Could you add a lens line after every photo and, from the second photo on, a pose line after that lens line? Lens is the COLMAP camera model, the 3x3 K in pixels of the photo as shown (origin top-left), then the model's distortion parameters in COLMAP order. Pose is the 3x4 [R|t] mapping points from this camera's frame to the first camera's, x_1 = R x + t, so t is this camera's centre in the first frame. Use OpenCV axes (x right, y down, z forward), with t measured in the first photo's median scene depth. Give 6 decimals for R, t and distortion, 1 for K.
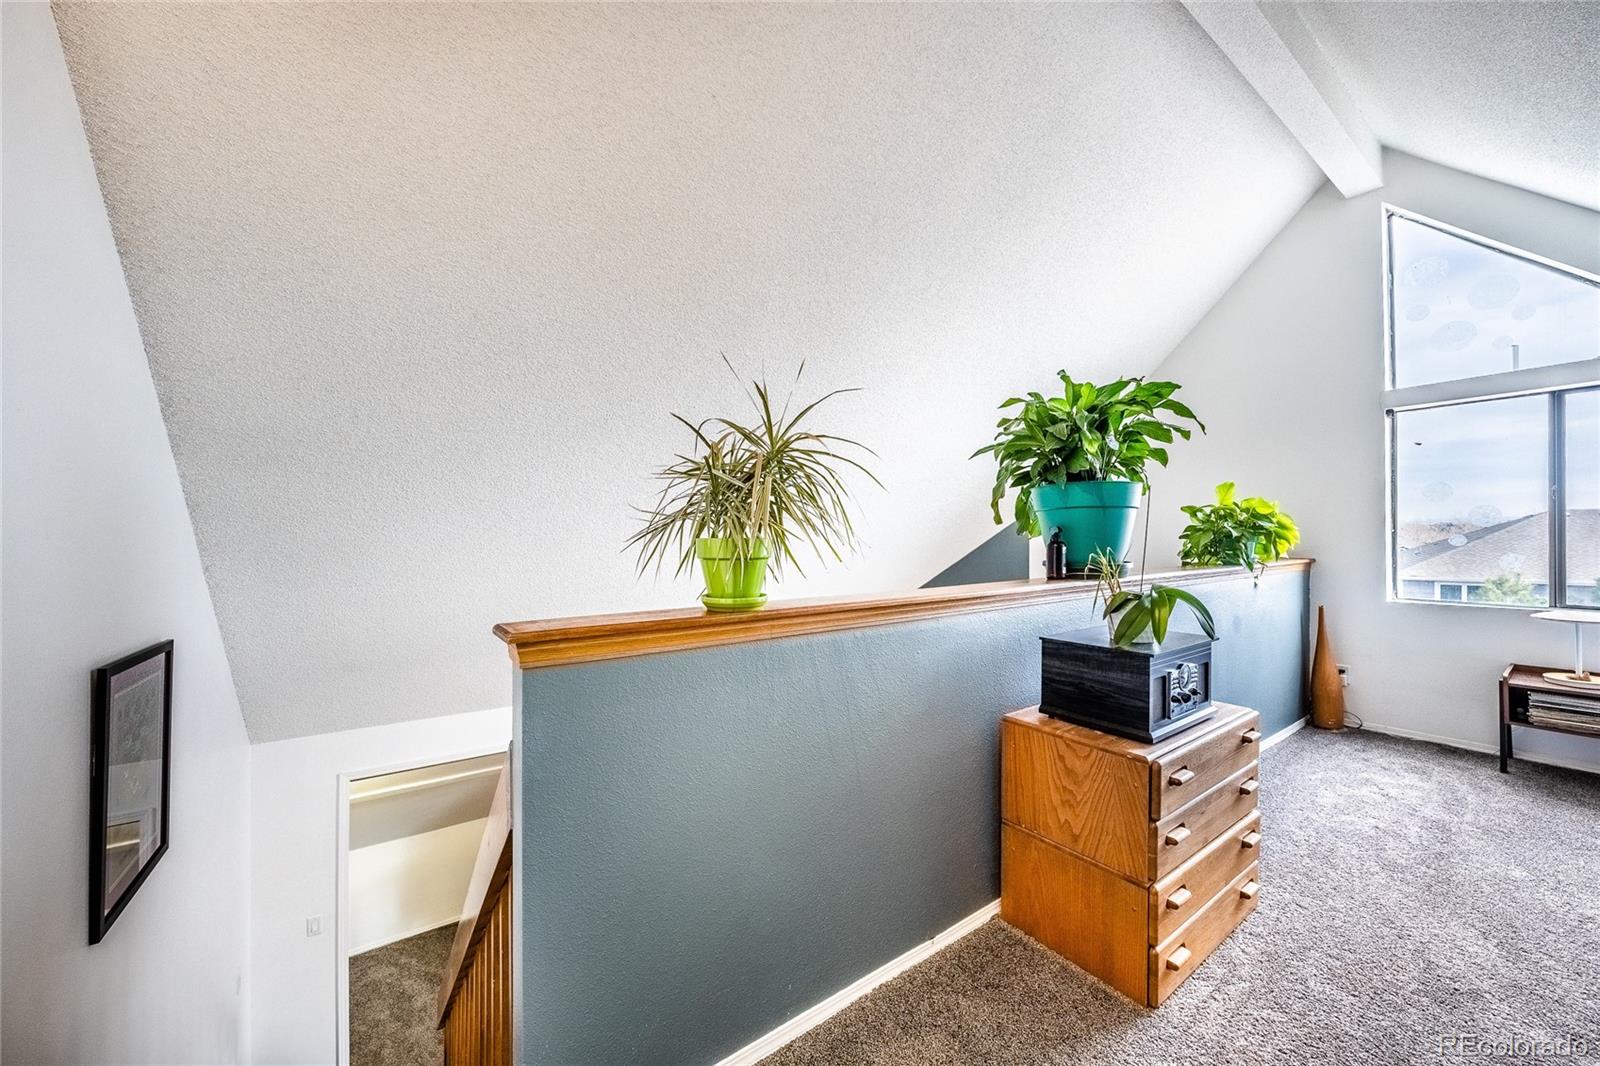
lens RADIAL K [[572.4, 0, 800.0], [0, 572.4, 533.0], [0, 0, 1]] dist [-0.001395, 0.000089]
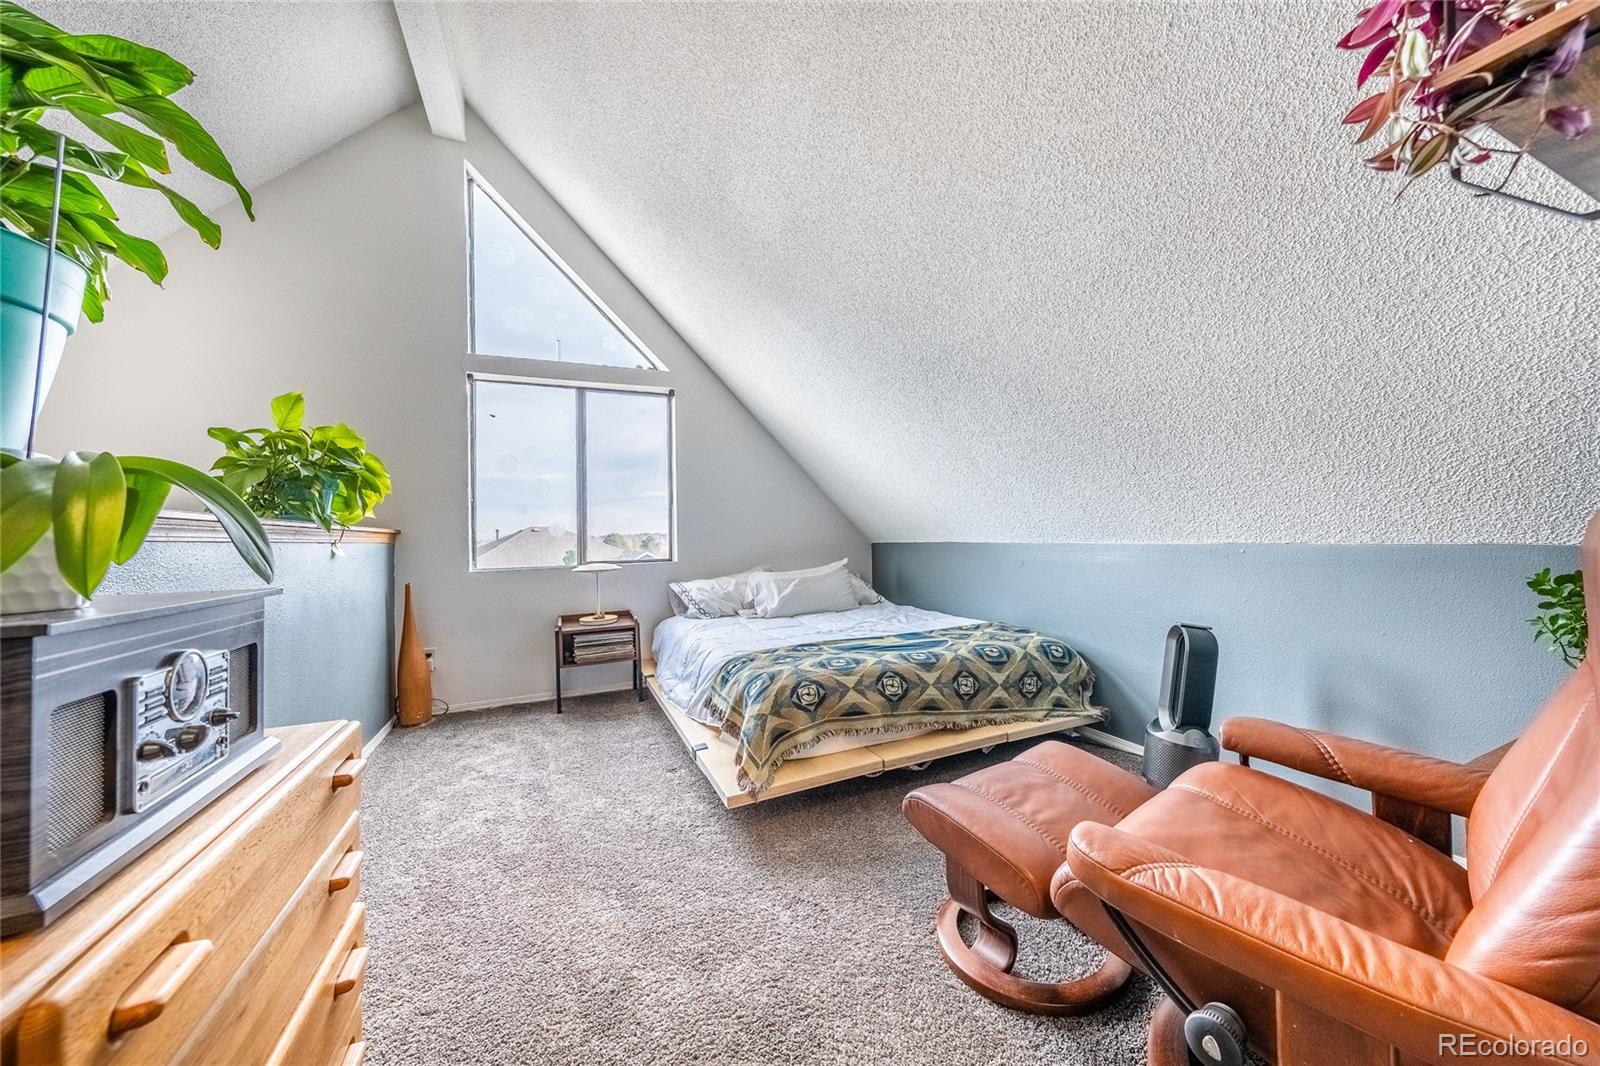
lens RADIAL K [[590.0, 0, 833.7], [0, 590.0, 524.7], [0, 0, 1]] dist [-0.001239, -0.000204]
pose [[0.176982, 0.017375, 0.984061, 0.192476], [0.016018, 0.999661, -0.020531, 0.085766], [-0.984084, 0.019396, 0.176644, 0.268935]]
